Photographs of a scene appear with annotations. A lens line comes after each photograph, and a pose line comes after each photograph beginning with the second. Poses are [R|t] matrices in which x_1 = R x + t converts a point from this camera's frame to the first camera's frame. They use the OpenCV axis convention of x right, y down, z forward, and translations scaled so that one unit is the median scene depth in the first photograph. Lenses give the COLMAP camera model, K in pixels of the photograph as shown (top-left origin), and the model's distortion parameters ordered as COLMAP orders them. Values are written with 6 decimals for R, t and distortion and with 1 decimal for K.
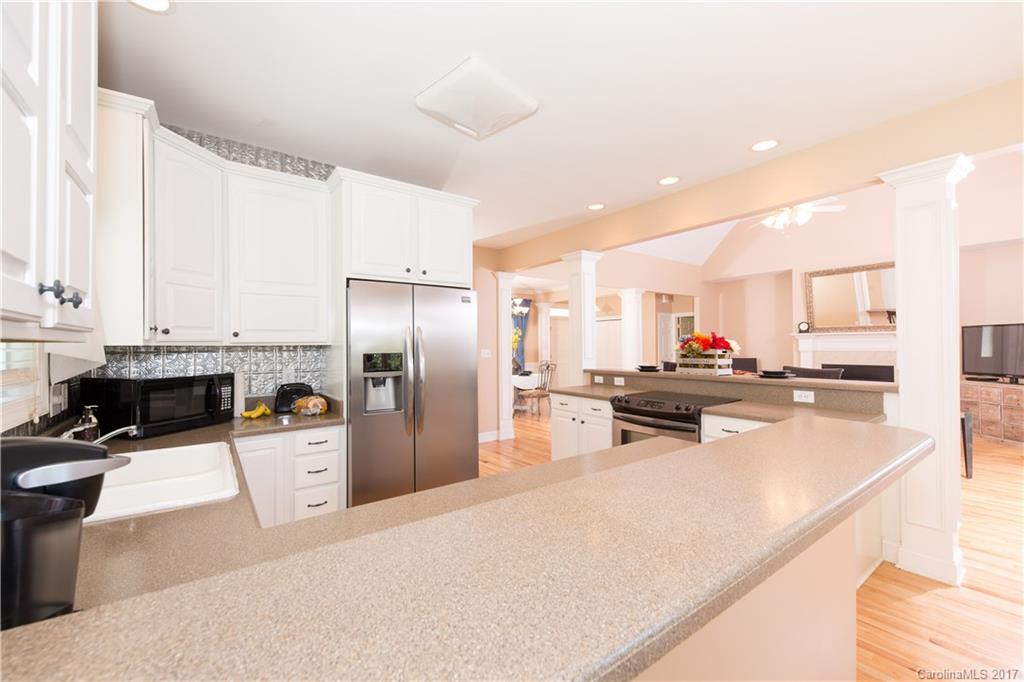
lens RADIAL K [[432.1, 0, 511.6], [0, 432.1, 339.2], [0, 0, 1]] dist [0.013468, -0.005339]
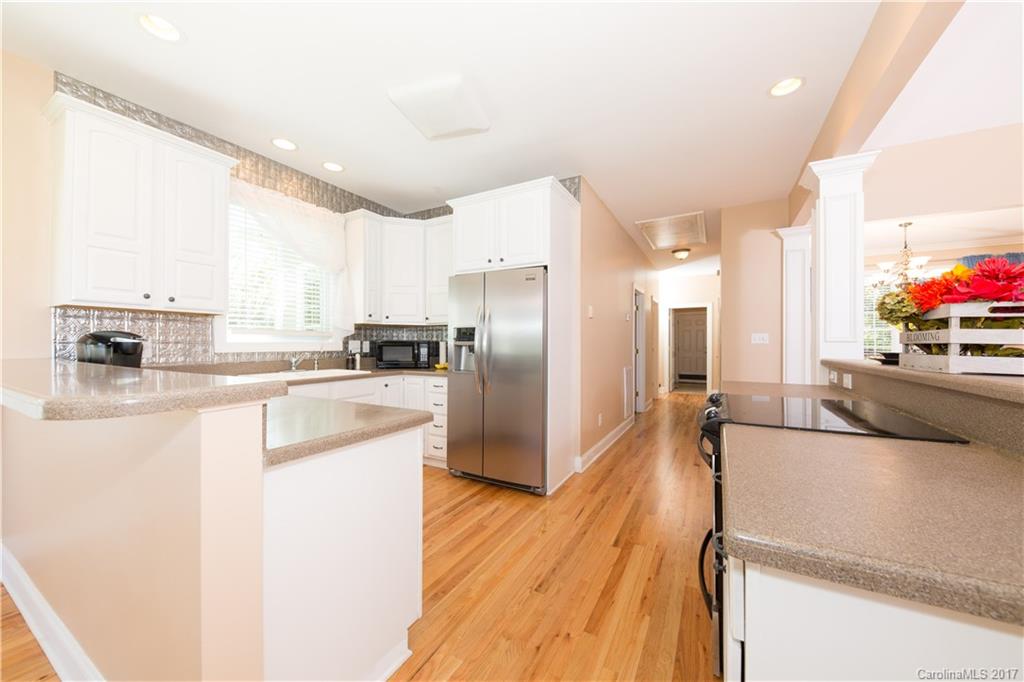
lens RADIAL K [[372.0, 0, 502.7], [0, 372.0, 340.8], [0, 0, 1]] dist [0.000320, -0.000095]
pose [[0.380442, 0.002700, -0.924801, 0.491588], [0.003117, 0.999986, 0.004202, 0.041931], [0.924800, -0.004481, 0.380428, 0.406887]]
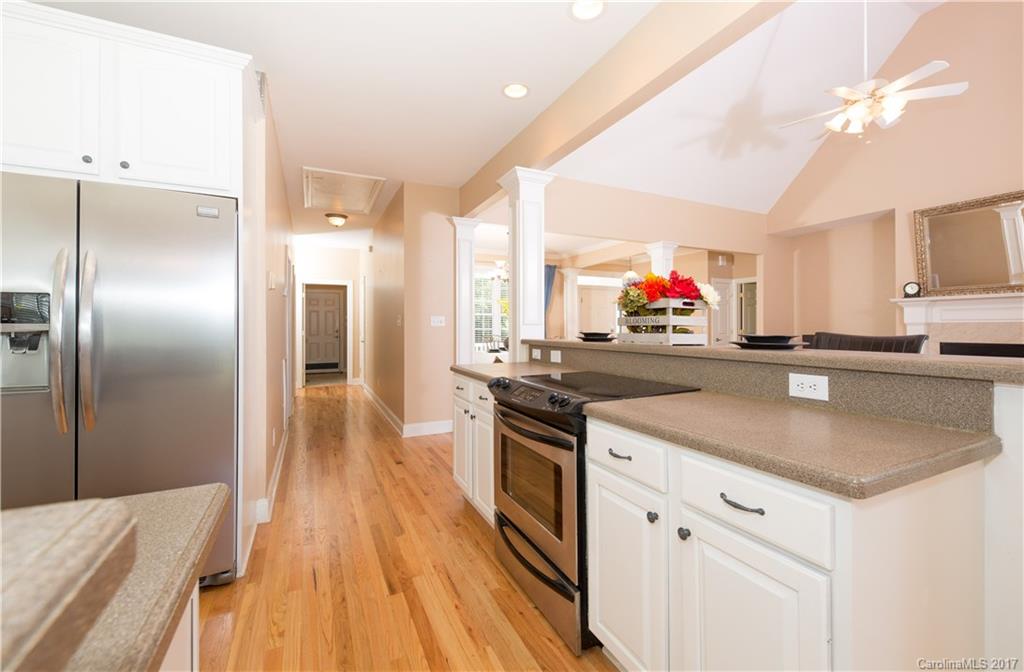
lens RADIAL K [[432.1, 0, 528.1], [0, 432.1, 323.8], [0, 0, 1]] dist [0.013468, -0.005339]
pose [[0.984385, 0.003408, -0.175997, 0.308701], [-0.002589, 0.999985, 0.004884, 0.042627], [0.176011, -0.004352, 0.984379, 0.328286]]
